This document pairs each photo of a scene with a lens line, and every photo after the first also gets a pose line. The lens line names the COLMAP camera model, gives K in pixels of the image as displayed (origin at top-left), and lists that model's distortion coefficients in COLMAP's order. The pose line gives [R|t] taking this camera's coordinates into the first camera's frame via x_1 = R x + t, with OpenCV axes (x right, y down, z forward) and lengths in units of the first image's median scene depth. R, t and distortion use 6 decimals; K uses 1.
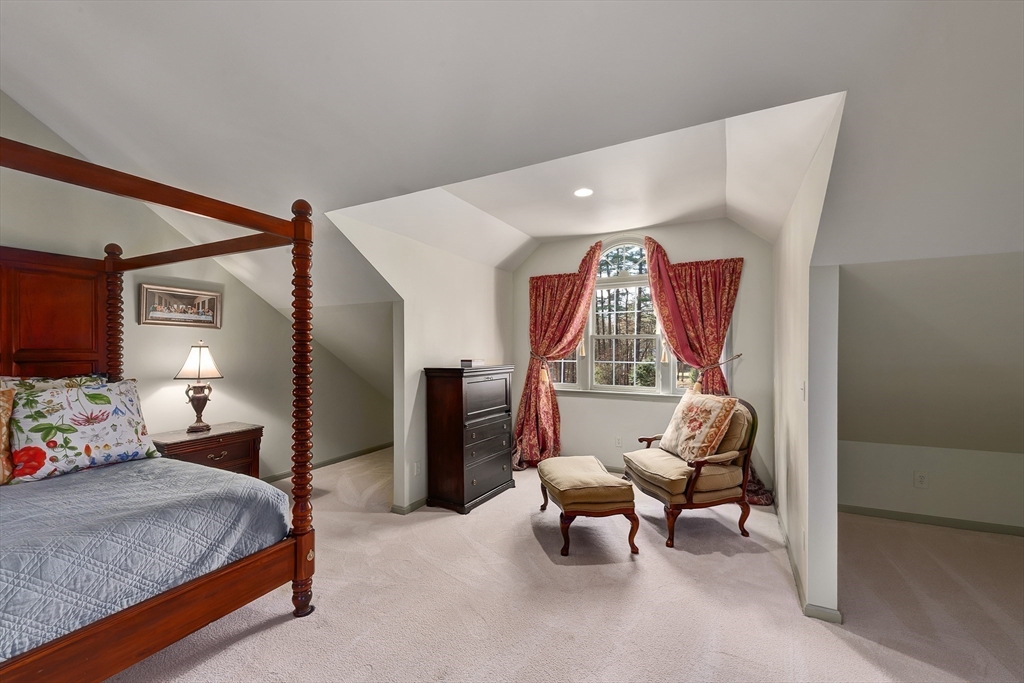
lens RADIAL K [[409.3, 0, 508.9], [0, 409.3, 344.4], [0, 0, 1]] dist [0.008323, -0.000081]
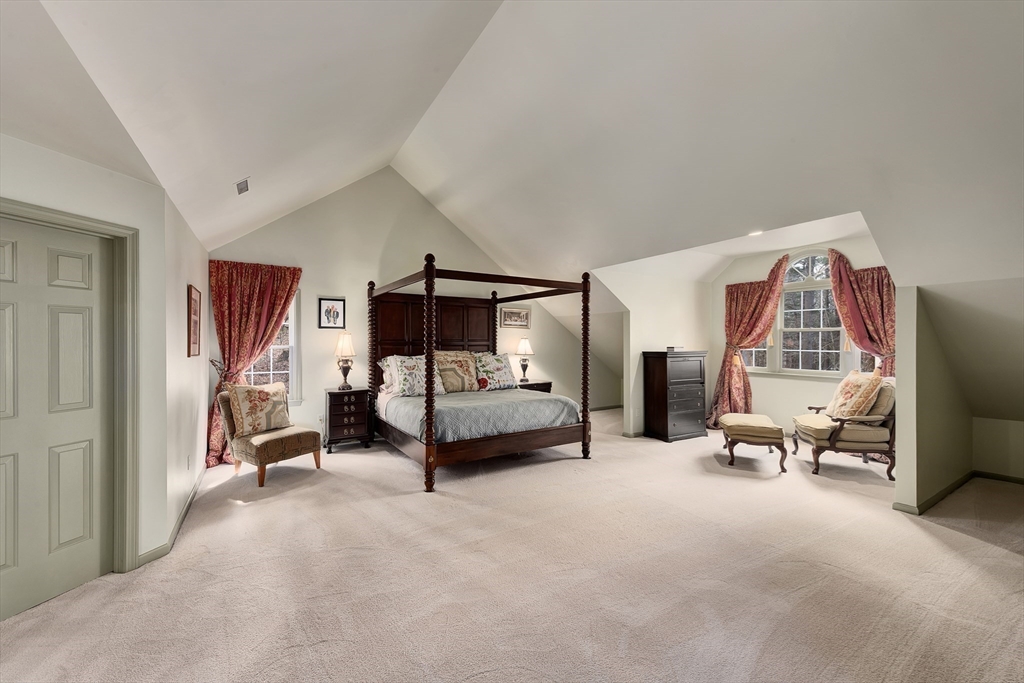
lens RADIAL K [[409.3, 0, 508.9], [0, 409.3, 344.4], [0, 0, 1]] dist [0.008323, -0.000081]
pose [[0.868940, 0.006123, -0.494880, 0.140574], [0.003648, 0.999817, 0.018777, -0.003341], [0.494904, -0.018121, 0.868759, -0.690117]]
